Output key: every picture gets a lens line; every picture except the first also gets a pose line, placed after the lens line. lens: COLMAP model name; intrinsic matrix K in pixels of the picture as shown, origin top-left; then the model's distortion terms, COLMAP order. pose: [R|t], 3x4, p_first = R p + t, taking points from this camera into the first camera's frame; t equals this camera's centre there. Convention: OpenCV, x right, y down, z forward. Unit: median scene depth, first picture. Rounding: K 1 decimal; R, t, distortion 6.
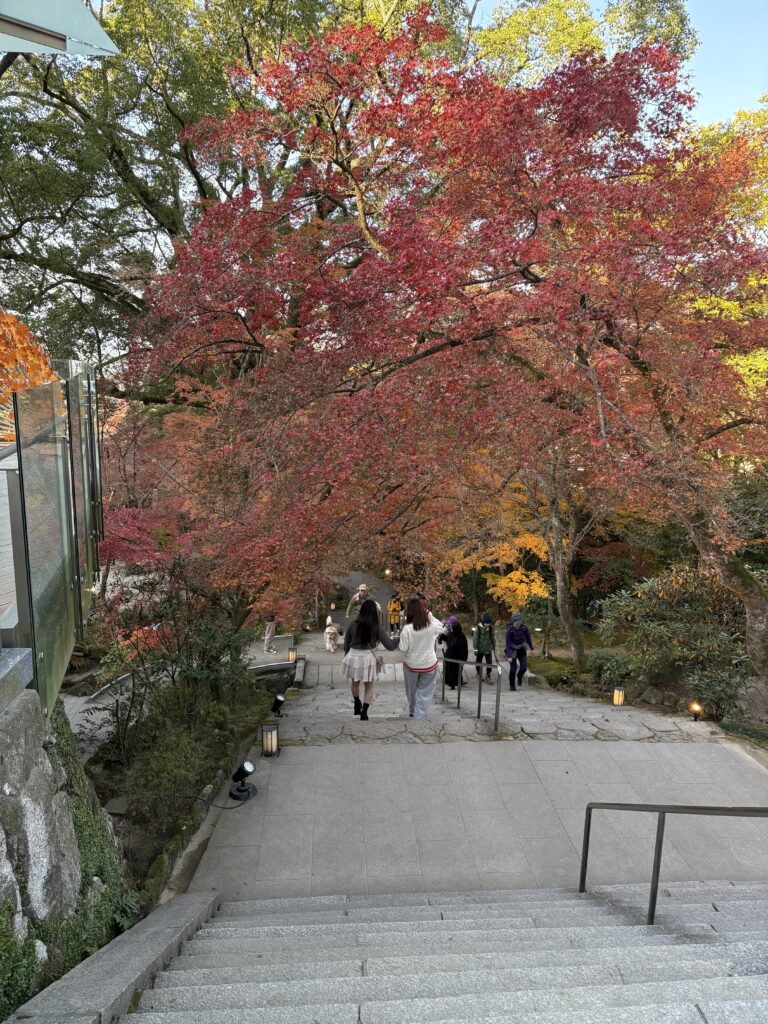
lens RADIAL K [[768.2, 0, 385.0], [0, 768.2, 512.4], [0, 0, 1]] dist [0.016266, -0.009211]
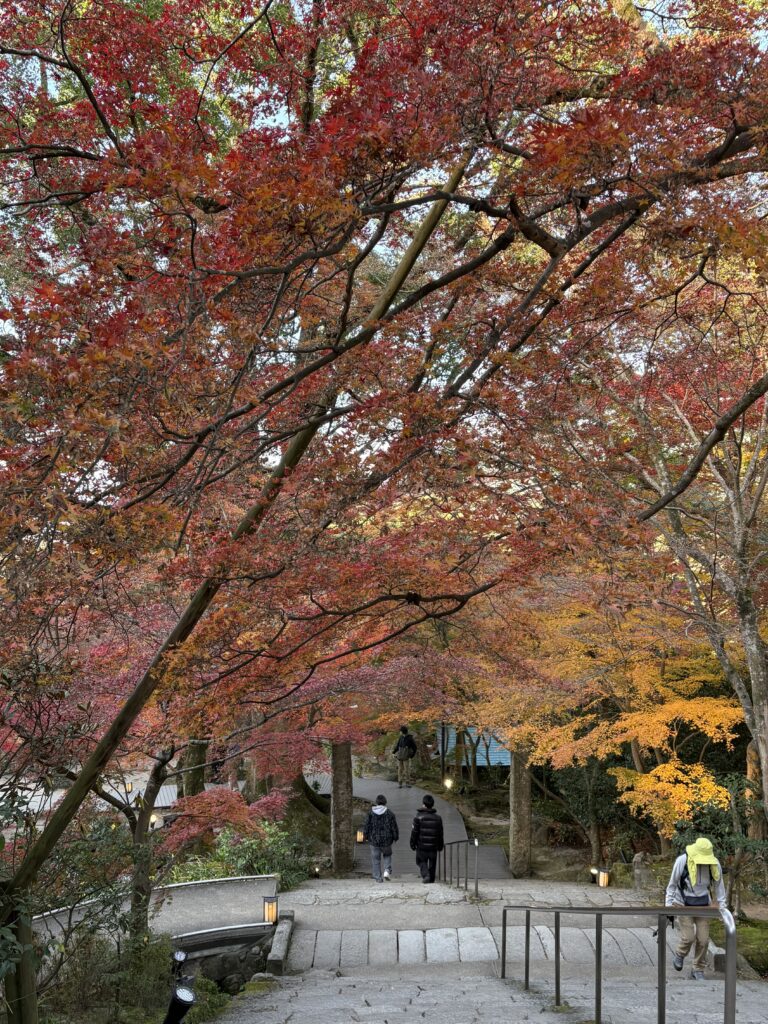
lens RADIAL K [[1012.6, 0, 382.2], [0, 1012.6, 511.1], [0, 0, 1]] dist [-0.022908, 0.000000]
pose [[0.997802, -0.020278, -0.063086, 0.008445], [0.006747, 0.978169, -0.207702, 0.048741], [0.065920, 0.206820, 0.976156, 0.208714]]
